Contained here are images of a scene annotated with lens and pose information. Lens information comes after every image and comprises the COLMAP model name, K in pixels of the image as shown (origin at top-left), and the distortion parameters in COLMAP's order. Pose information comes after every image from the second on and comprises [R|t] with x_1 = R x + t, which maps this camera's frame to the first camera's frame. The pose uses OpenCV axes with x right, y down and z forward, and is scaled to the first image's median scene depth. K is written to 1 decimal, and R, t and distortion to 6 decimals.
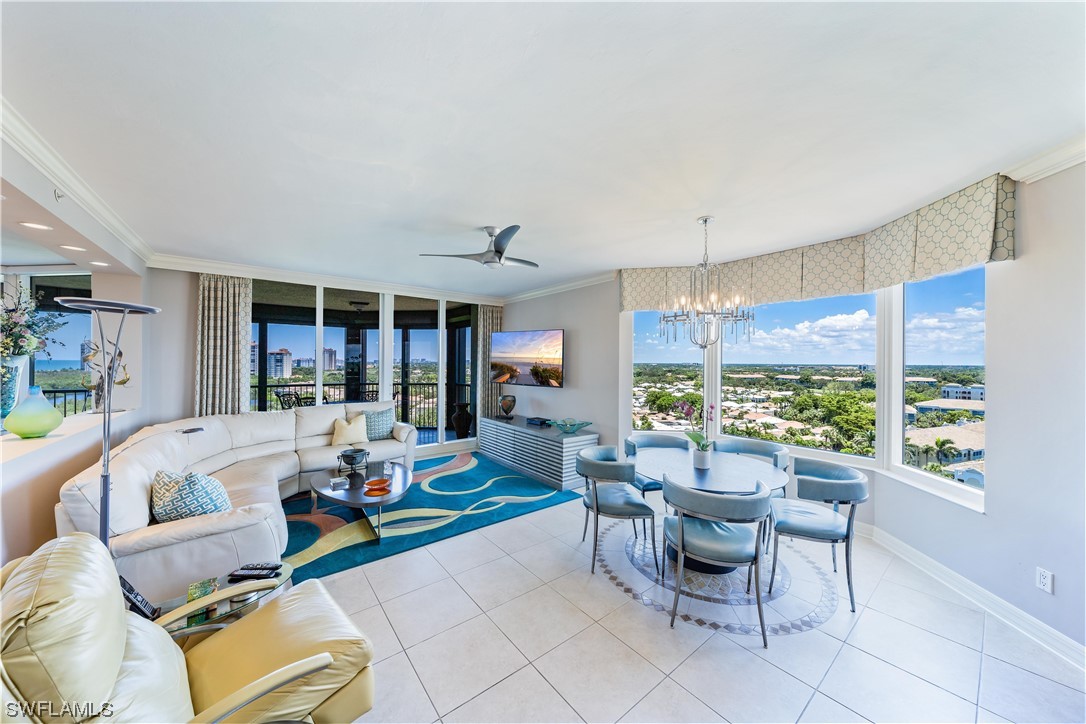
lens RADIAL K [[371.2, 0, 544.1], [0, 371.2, 360.6], [0, 0, 1]] dist [0.000001, -0.000030]
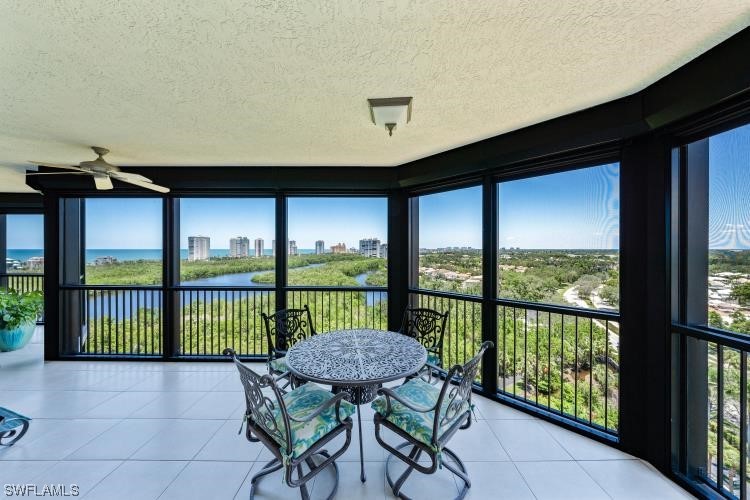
lens RADIAL K [[256.3, 0, 375.0], [0, 256.3, 250.1], [0, 0, 1]] dist [0.000001, -0.000030]
pose [[0.785404, -0.001863, -0.618981, -0.292805], [0.006188, 0.999969, 0.004842, -0.002498], [0.618953, -0.007633, 0.785391, 0.659403]]
